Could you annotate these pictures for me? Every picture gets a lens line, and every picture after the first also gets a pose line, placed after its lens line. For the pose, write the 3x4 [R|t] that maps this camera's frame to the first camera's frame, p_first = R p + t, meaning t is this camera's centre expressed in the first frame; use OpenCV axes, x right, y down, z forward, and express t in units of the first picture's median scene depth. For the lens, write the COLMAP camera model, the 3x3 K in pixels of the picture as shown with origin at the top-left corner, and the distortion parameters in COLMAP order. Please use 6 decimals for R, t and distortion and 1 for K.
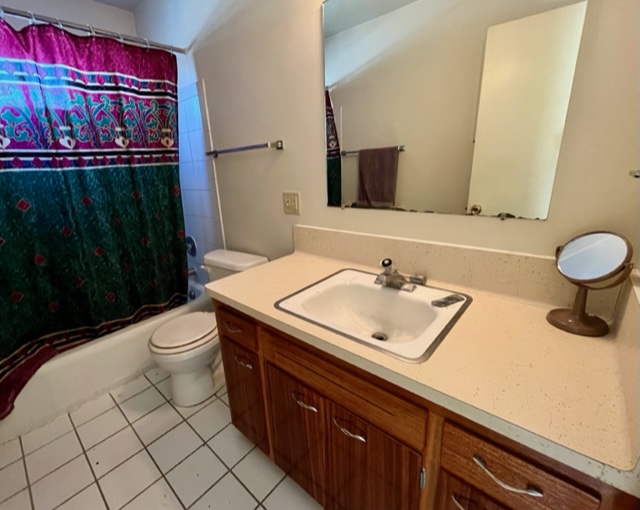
lens RADIAL K [[292.4, 0, 294.4], [0, 292.4, 253.1], [0, 0, 1]] dist [-0.000850, -0.000844]
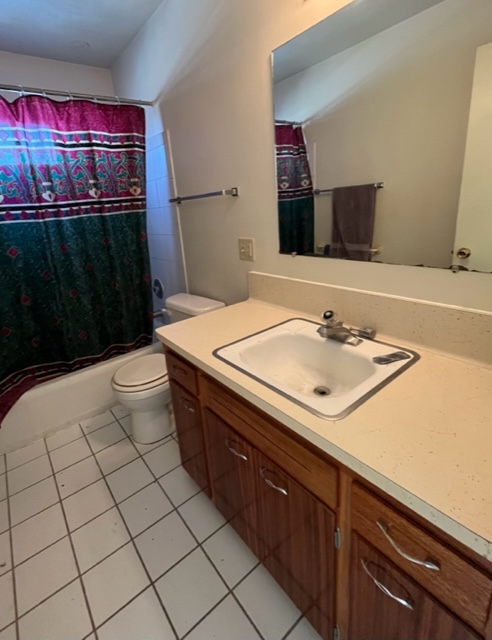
lens RADIAL K [[311.8, 0, 229.3], [0, 311.8, 290.2], [0, 0, 1]] dist [-0.000807, -0.000943]
pose [[0.984012, 0.019370, -0.177047, 0.125372], [-0.020720, 0.999769, -0.005780, -0.025329], [0.176894, 0.009356, 0.984185, -0.052076]]
